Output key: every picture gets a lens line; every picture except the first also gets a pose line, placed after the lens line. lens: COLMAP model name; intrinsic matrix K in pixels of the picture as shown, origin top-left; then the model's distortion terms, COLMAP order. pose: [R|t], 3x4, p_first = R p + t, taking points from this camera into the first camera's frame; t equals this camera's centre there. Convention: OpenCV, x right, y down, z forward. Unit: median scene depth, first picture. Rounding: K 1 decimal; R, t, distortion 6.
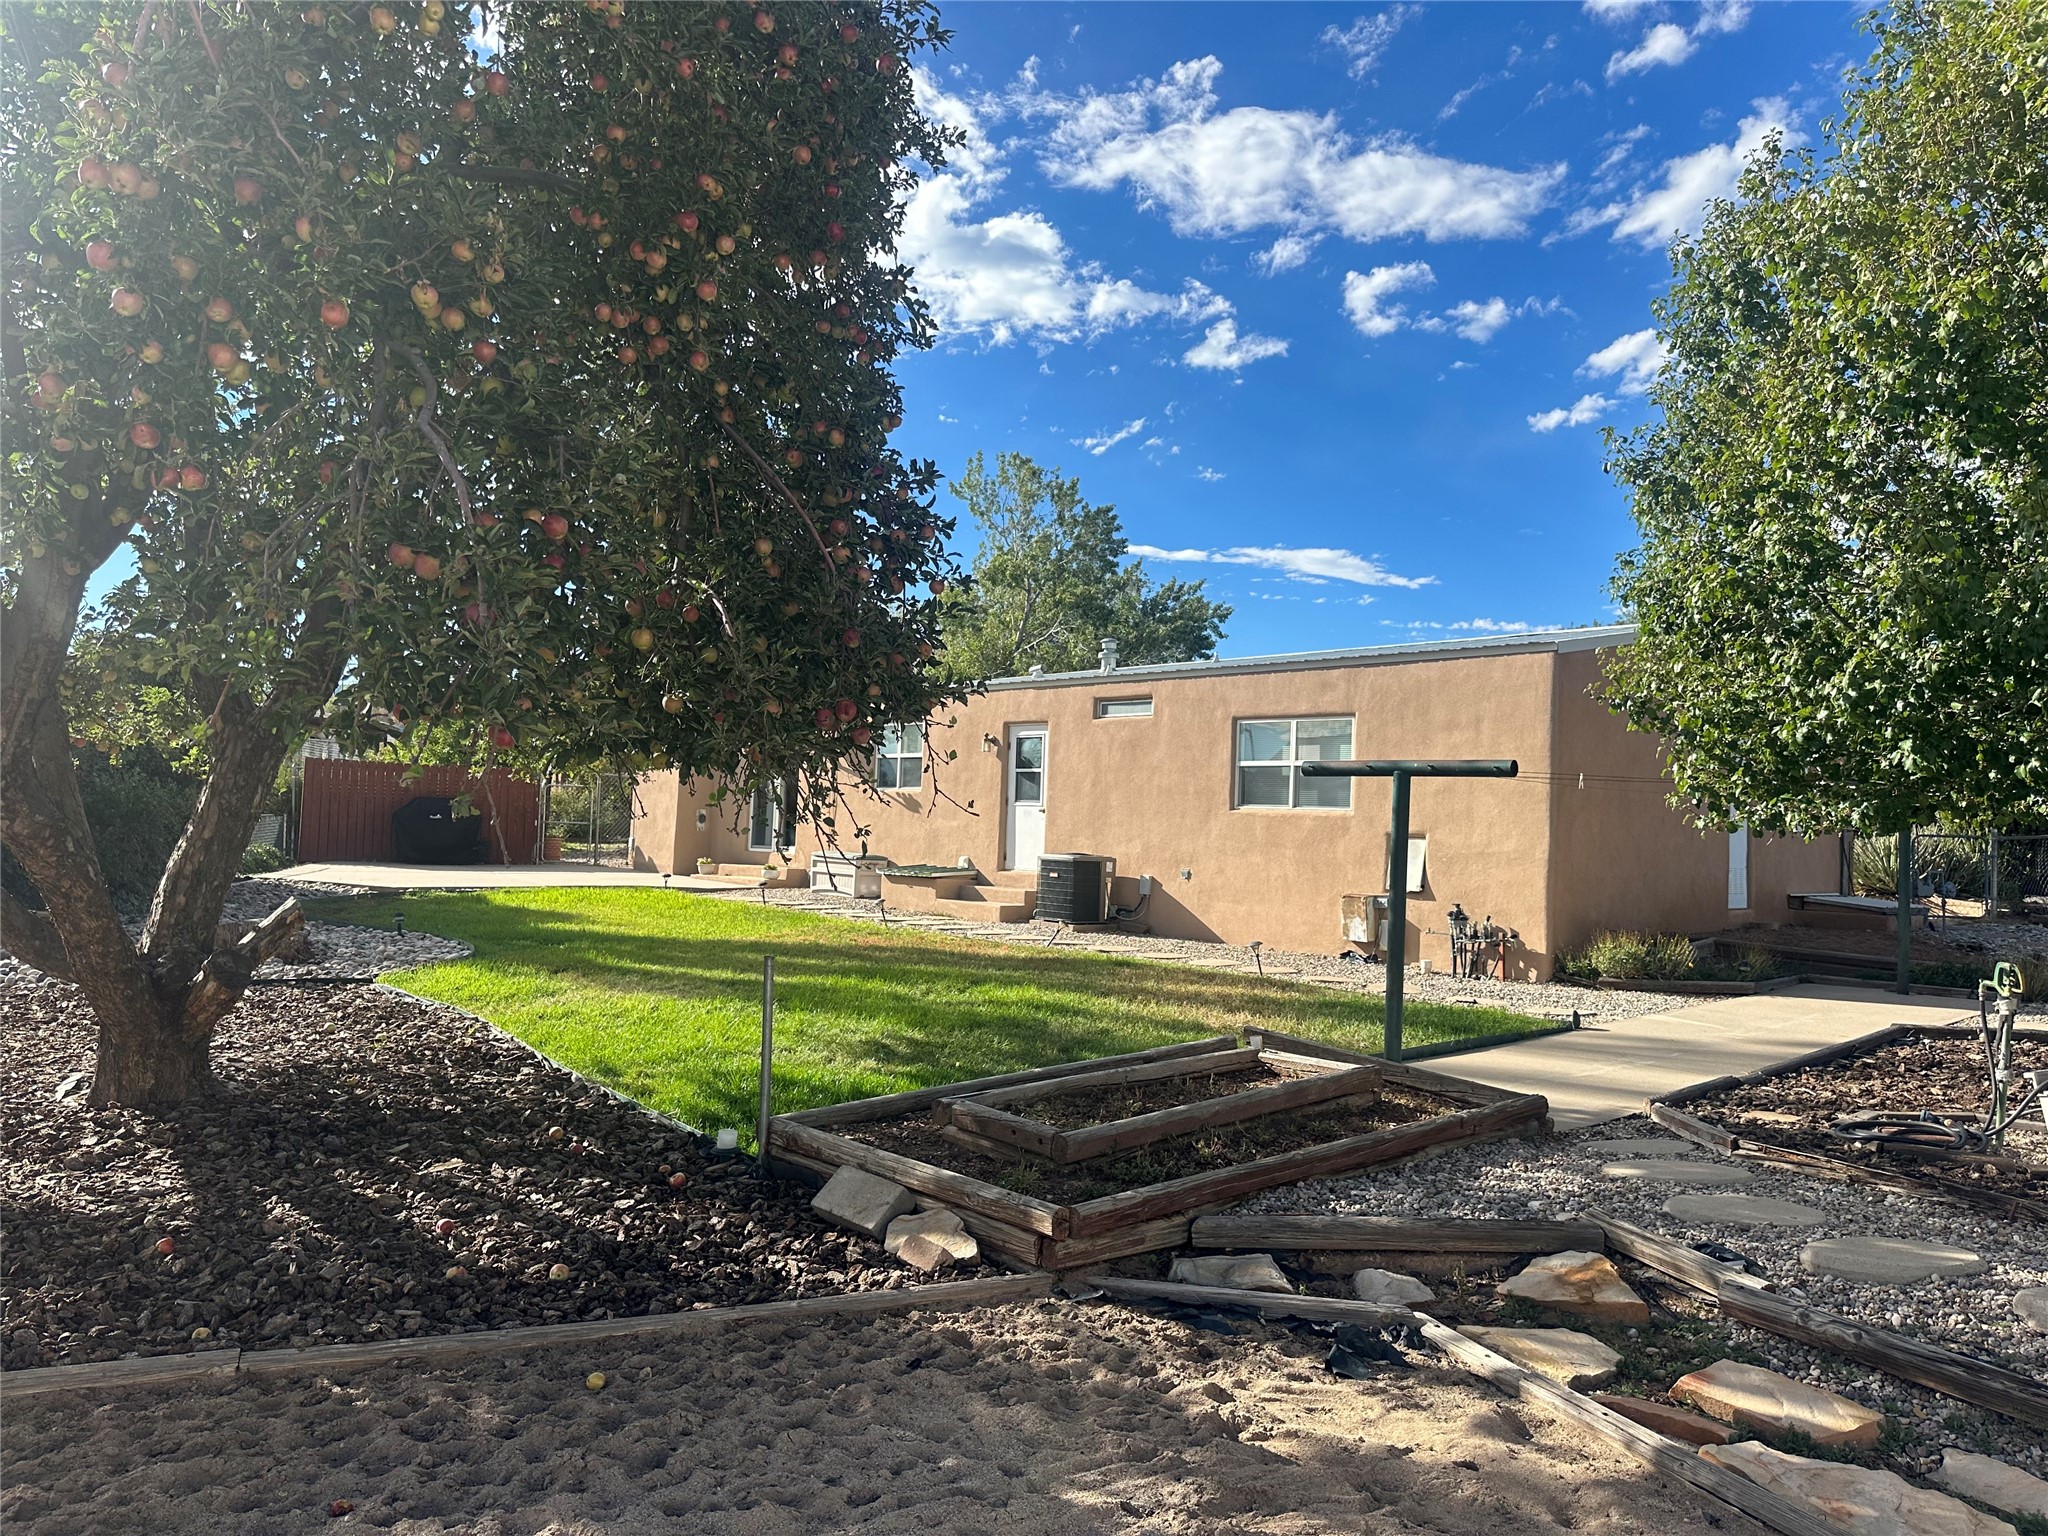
lens RADIAL K [[1434.2, 0, 1011.9], [0, 1434.2, 779.3], [0, 0, 1]] dist [0.198772, -0.274922]
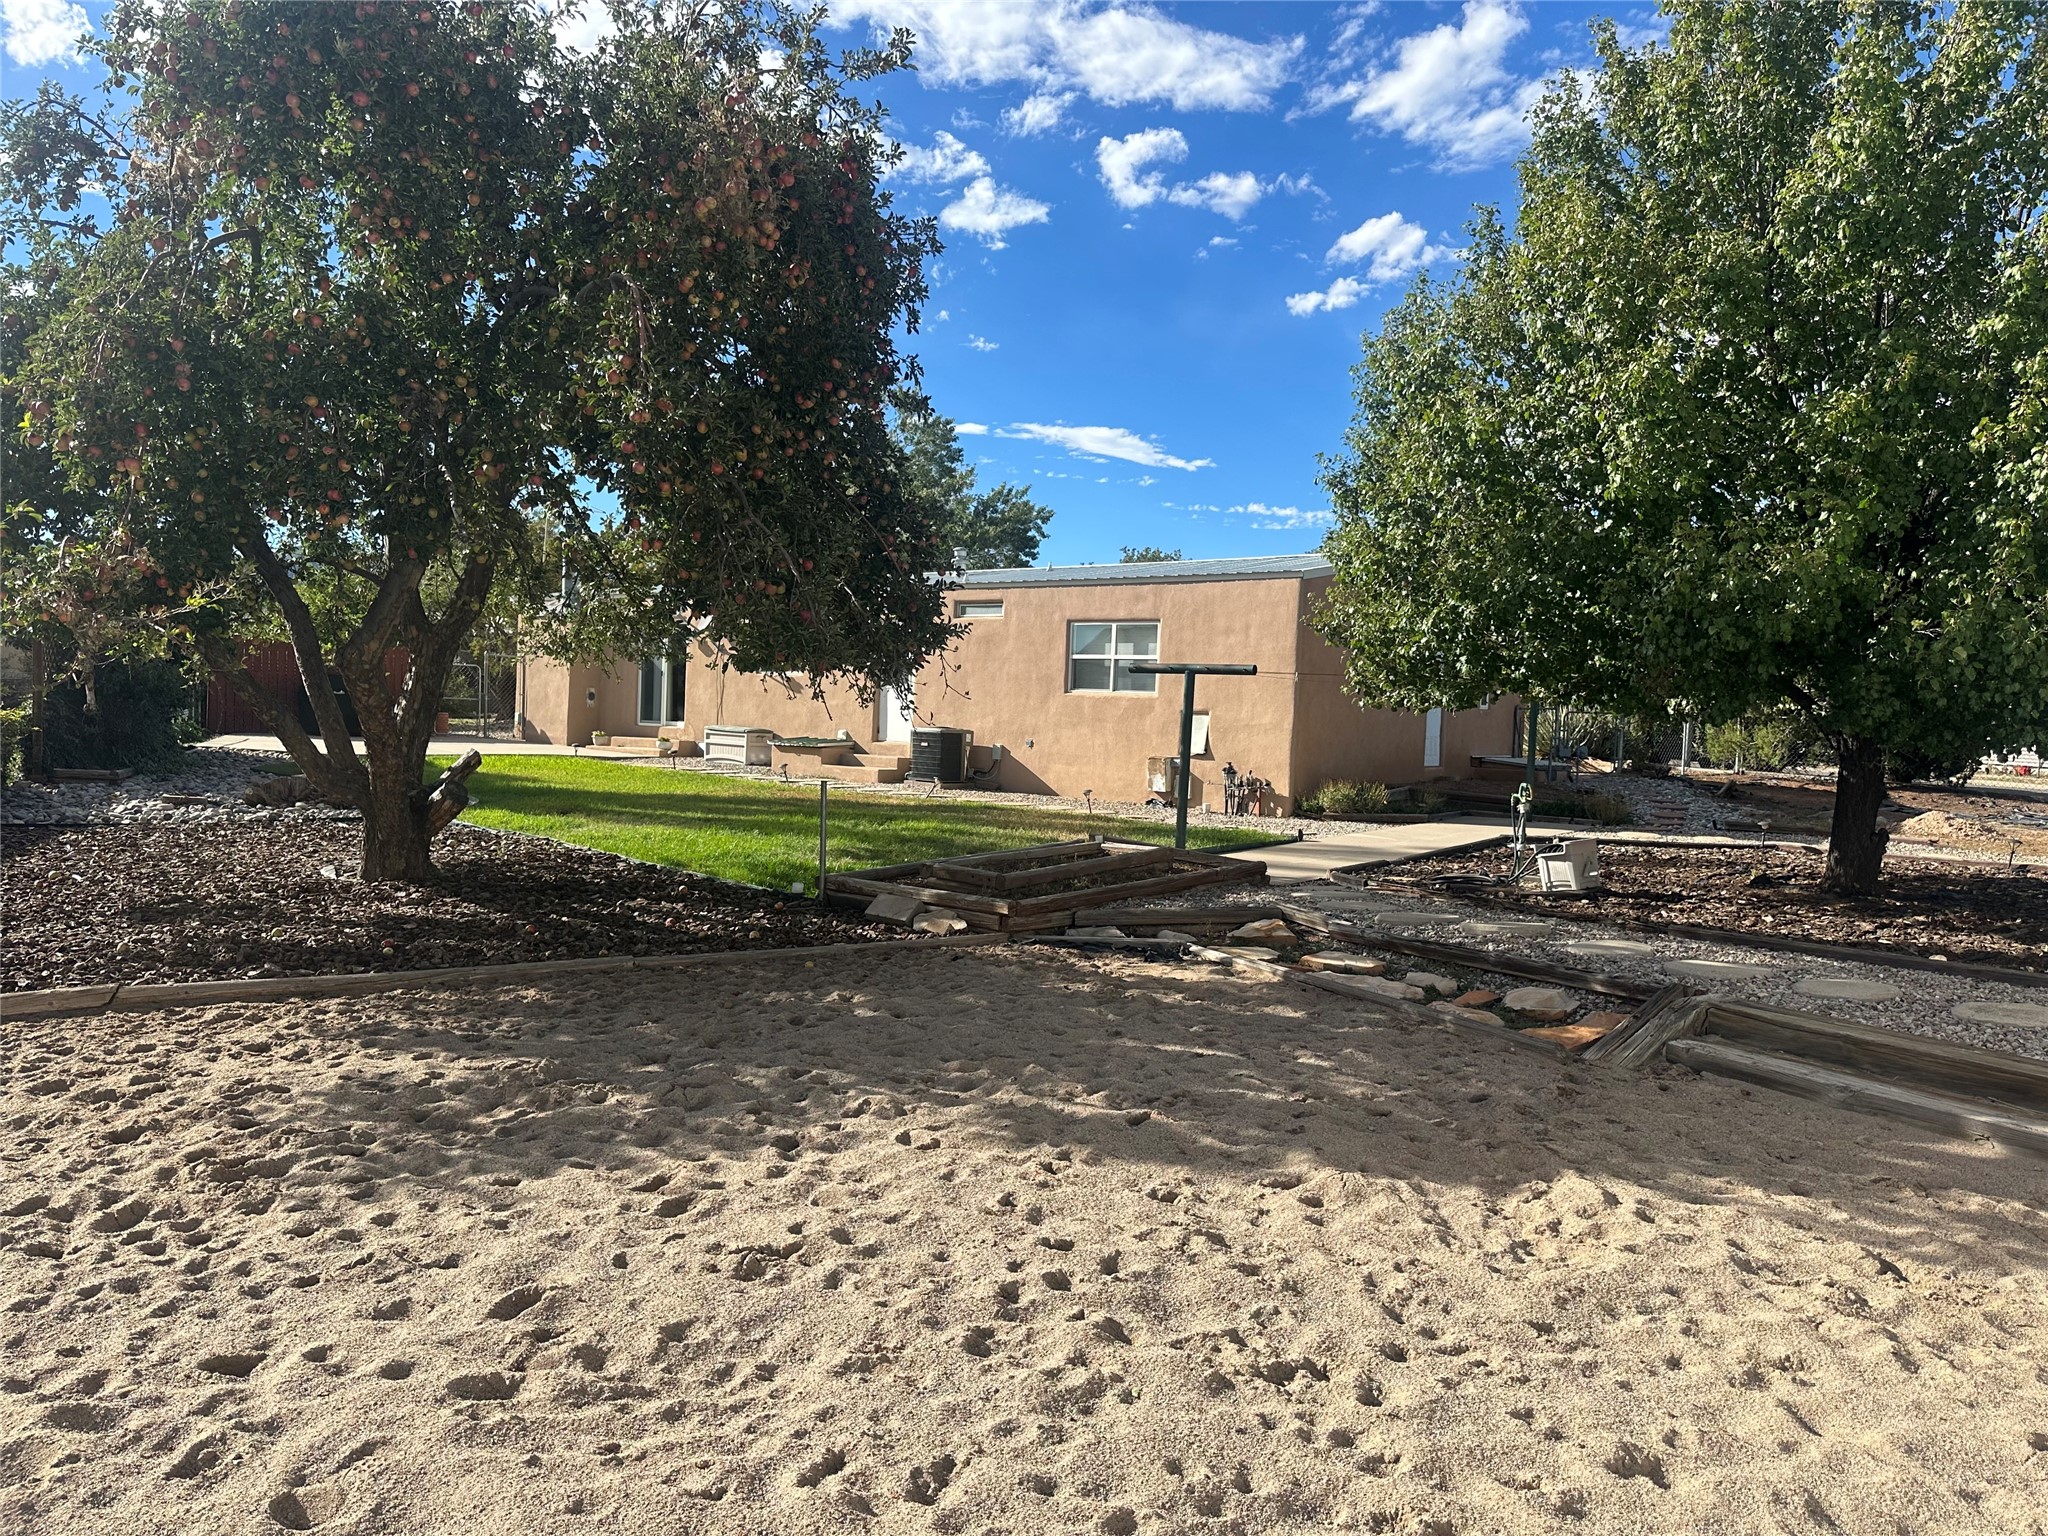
lens RADIAL K [[1434.2, 0, 1011.9], [0, 1434.2, 779.3], [0, 0, 1]] dist [0.198772, -0.274922]
pose [[0.990977, -0.003635, 0.133985, -0.080340], [-0.007598, 0.996501, 0.083232, -0.009789], [-0.133819, -0.083499, 0.987482, -0.317183]]
